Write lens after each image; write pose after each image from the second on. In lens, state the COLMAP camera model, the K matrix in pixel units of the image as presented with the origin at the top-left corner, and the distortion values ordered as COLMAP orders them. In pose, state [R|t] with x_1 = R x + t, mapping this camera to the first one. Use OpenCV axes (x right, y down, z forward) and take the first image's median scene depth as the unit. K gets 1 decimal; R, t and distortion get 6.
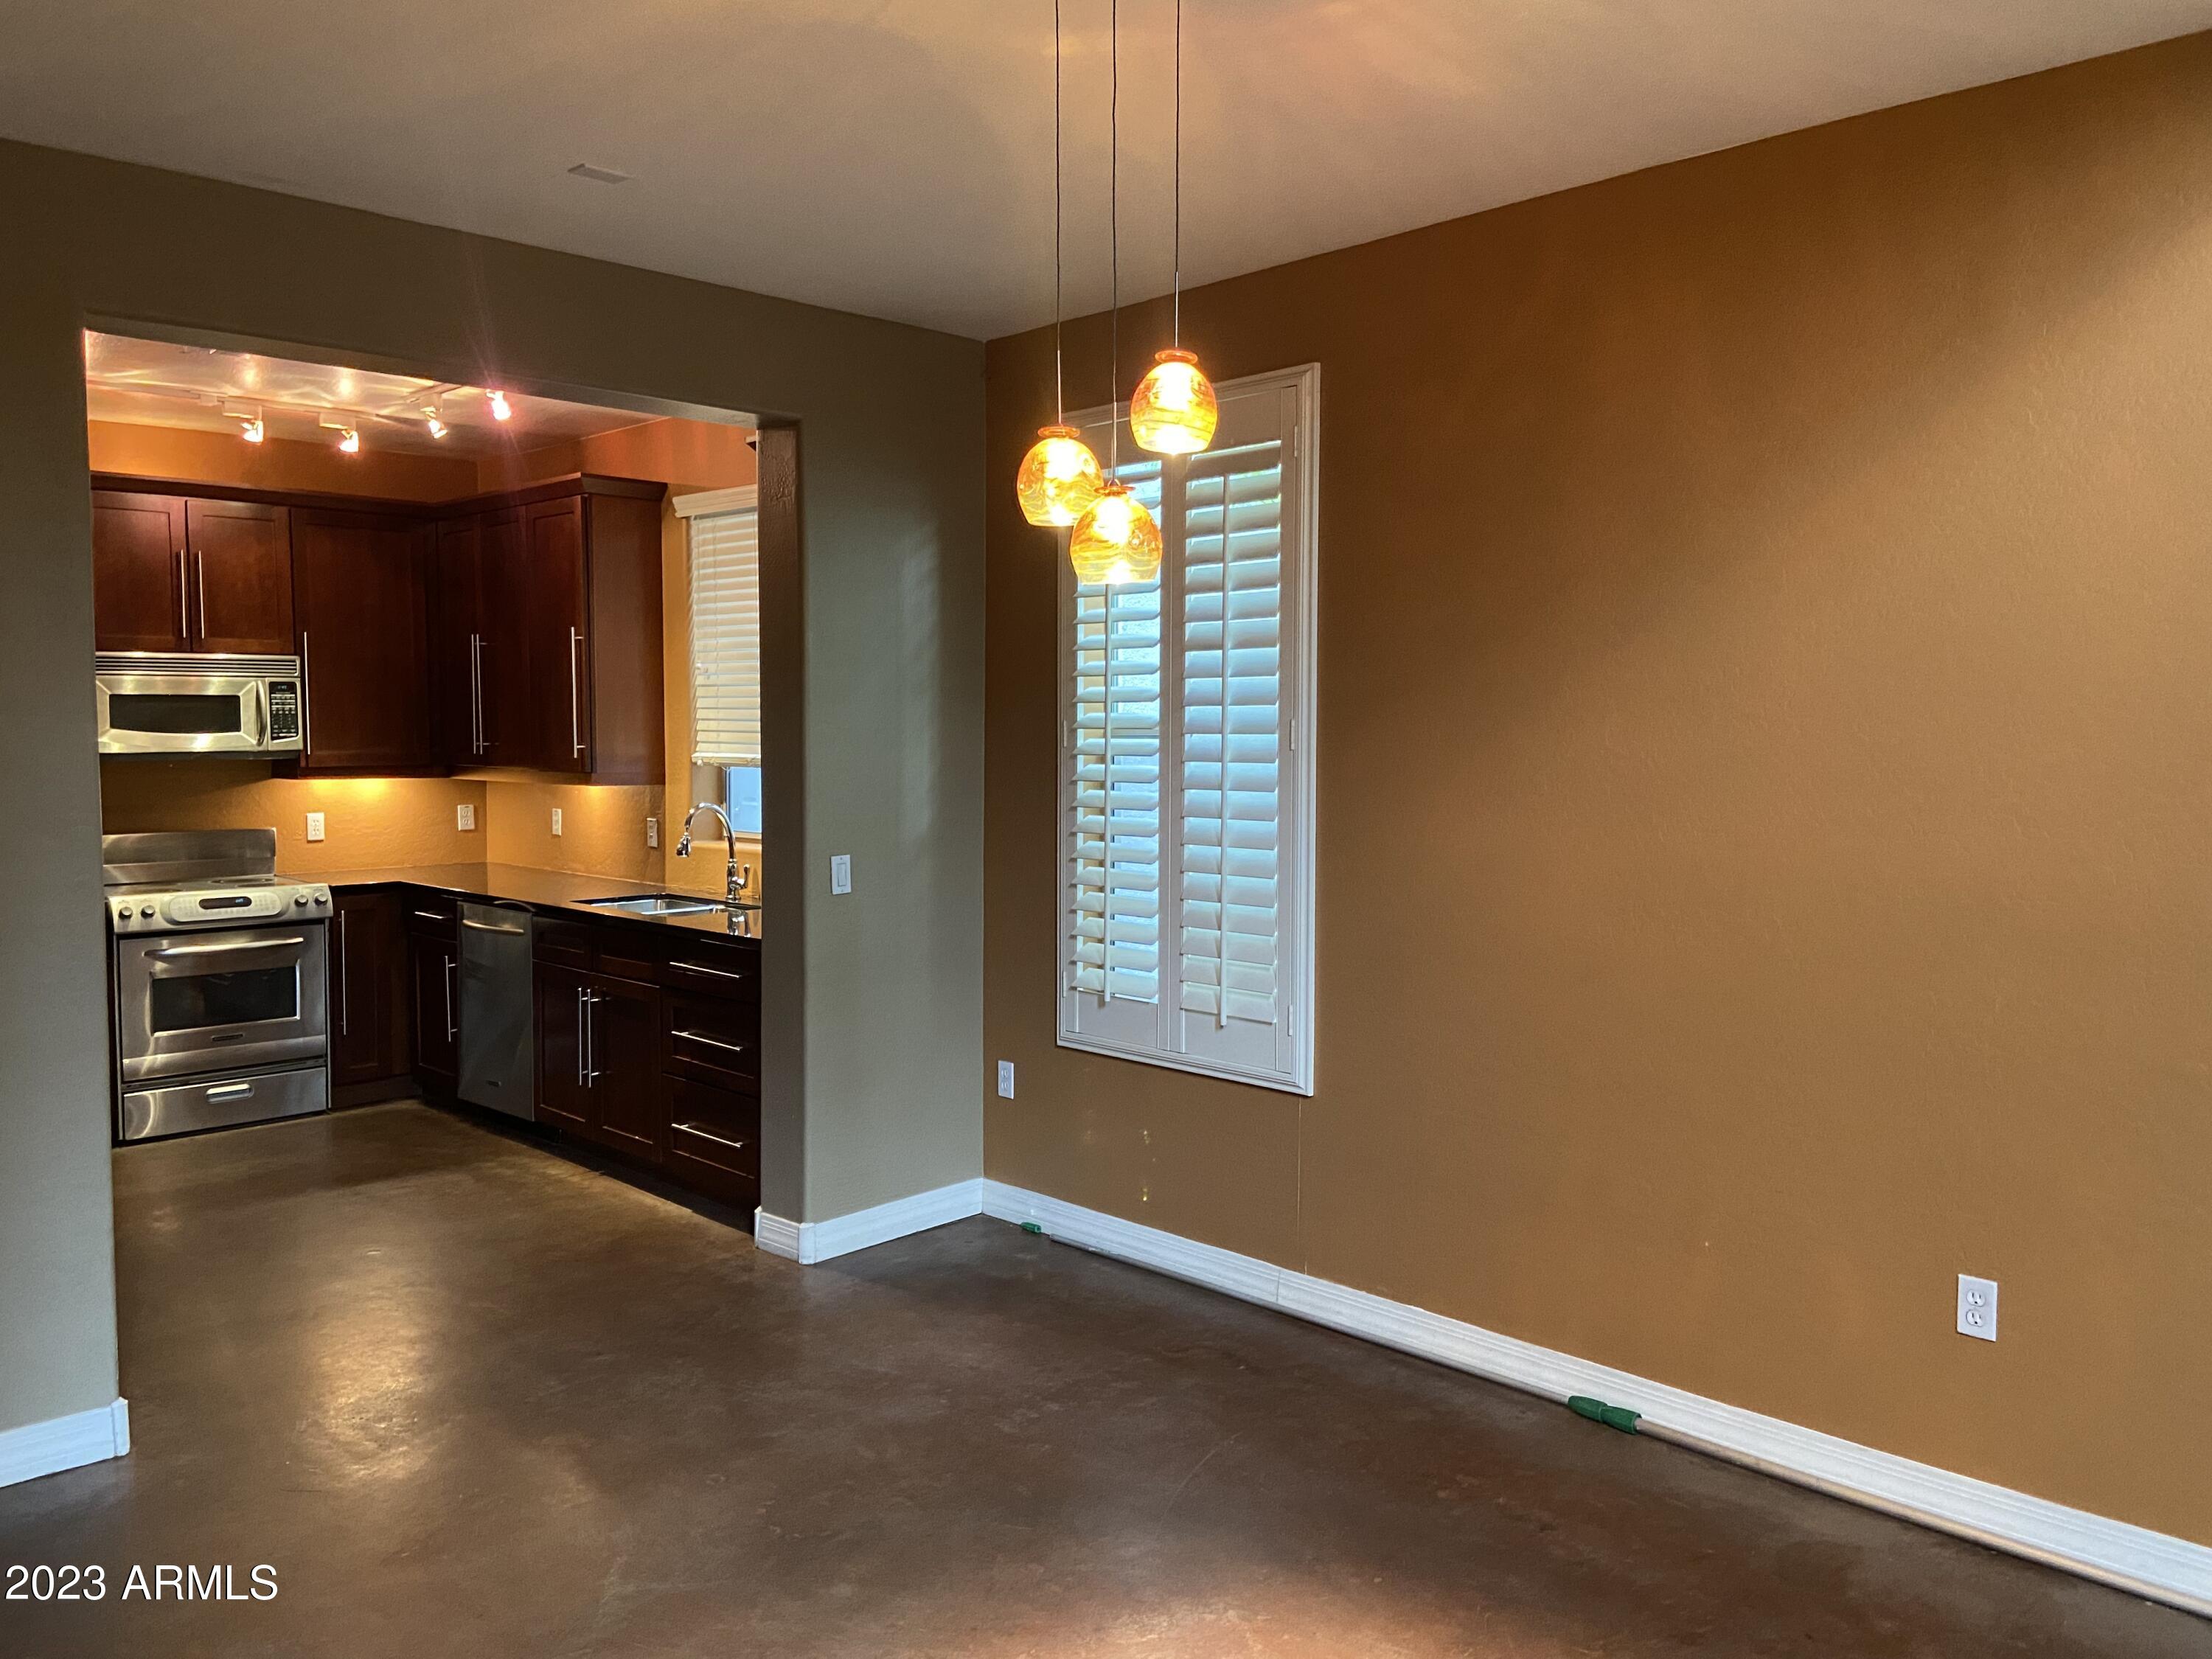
lens RADIAL K [[1665.6, 0, 1114.7], [0, 1665.6, 809.5], [0, 0, 1]] dist [0.065427, -0.004646]
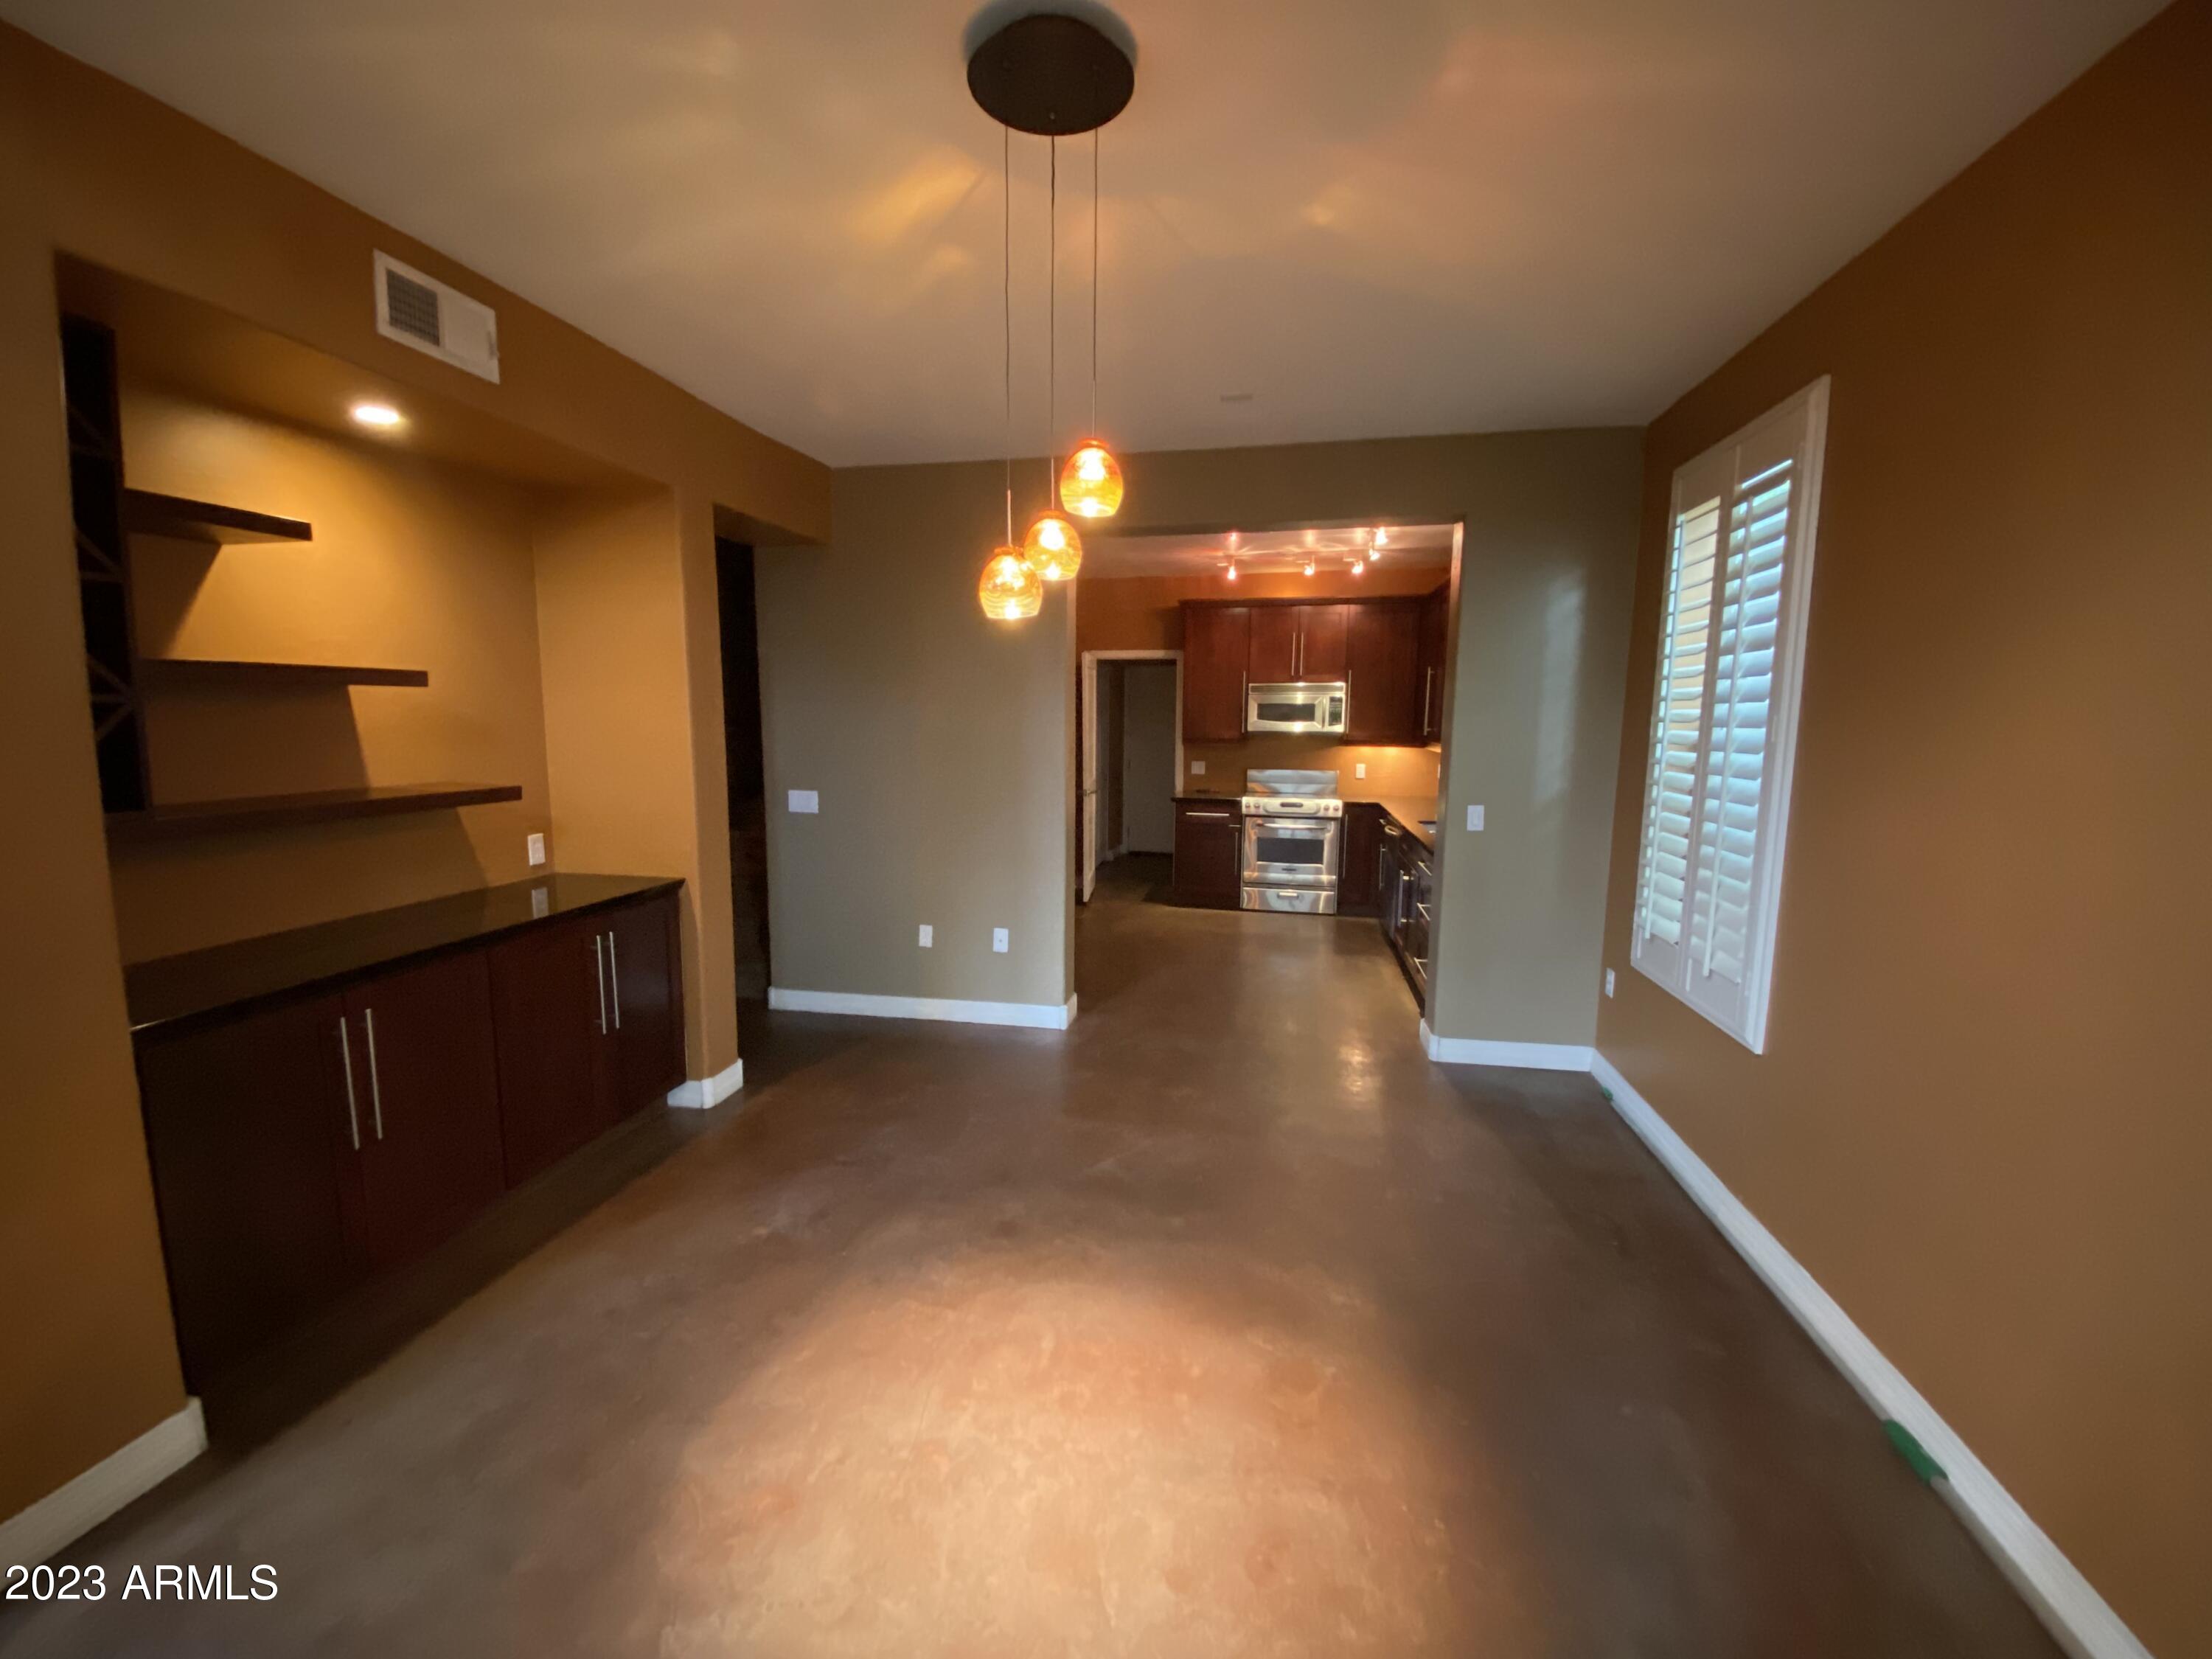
lens RADIAL K [[886.7, 0, 1104.6], [0, 886.7, 829.4], [0, 0, 1]] dist [-0.006716, -0.002375]
pose [[0.553294, 0.111909, -0.825434, 0.287233], [-0.051761, 0.993638, 0.100018, -0.013586], [0.831376, -0.012614, 0.555567, 0.255818]]
